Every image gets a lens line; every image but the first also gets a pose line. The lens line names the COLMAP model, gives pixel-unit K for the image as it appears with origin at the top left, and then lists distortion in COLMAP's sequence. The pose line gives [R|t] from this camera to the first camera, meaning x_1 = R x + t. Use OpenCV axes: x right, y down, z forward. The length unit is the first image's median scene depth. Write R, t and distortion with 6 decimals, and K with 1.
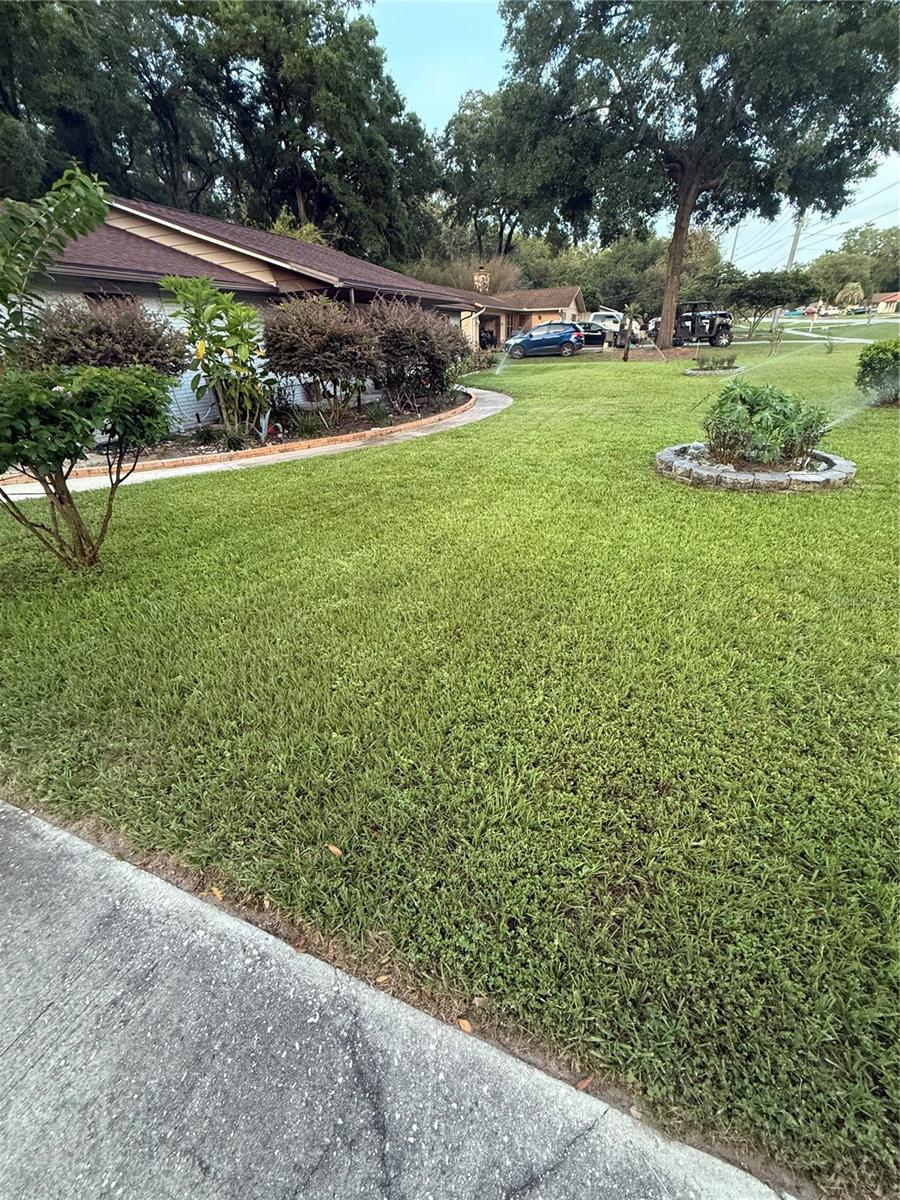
lens RADIAL K [[479.6, 0, 450.0], [0, 479.6, 600.0], [0, 0, 1]] dist [0.001282, 0.000153]
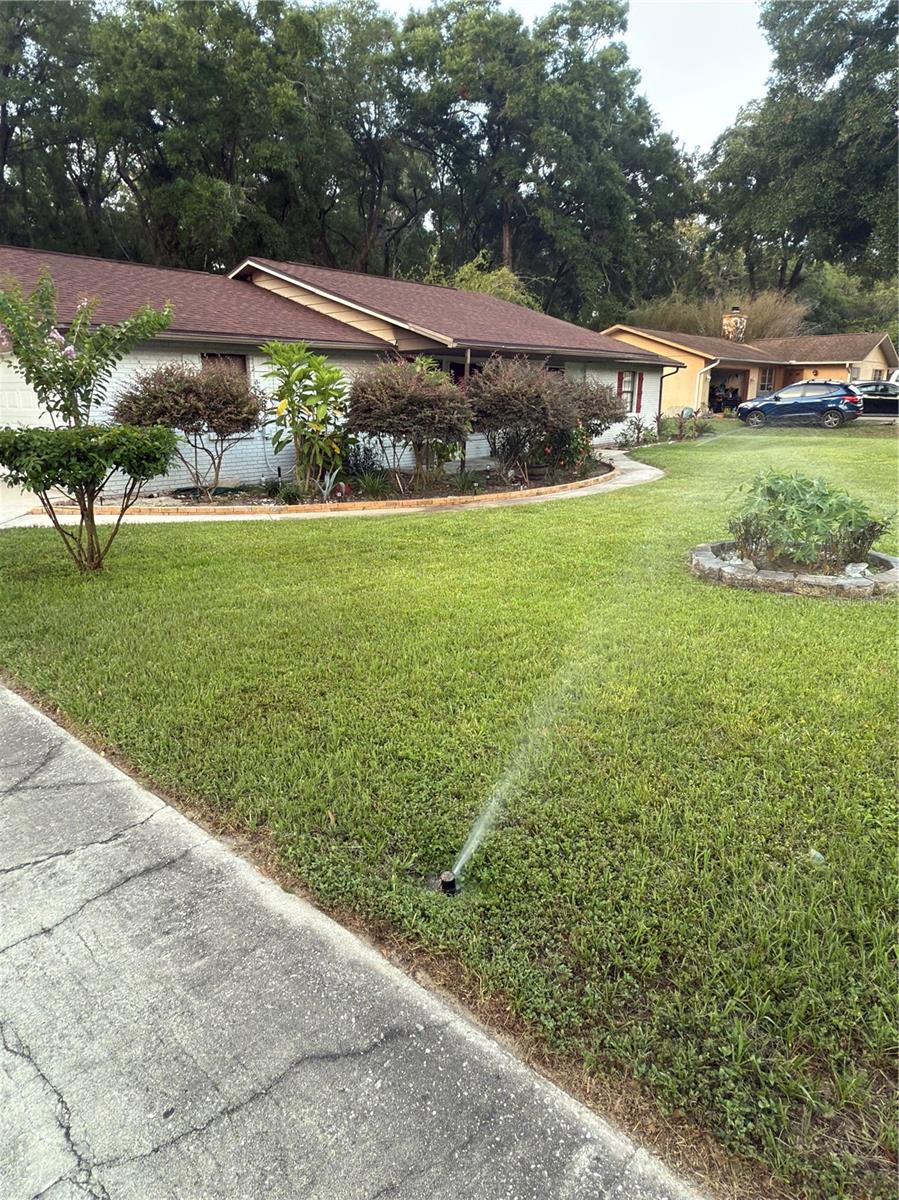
lens RADIAL K [[732.6, 0, 449.5], [0, 732.6, 600.0], [0, 0, 1]] dist [0.001428, 0.000397]
pose [[0.942097, 0.121760, -0.312453, 0.089289], [-0.186658, 0.964471, -0.186959, 0.023065], [0.278588, 0.234456, 0.931353, -0.061892]]
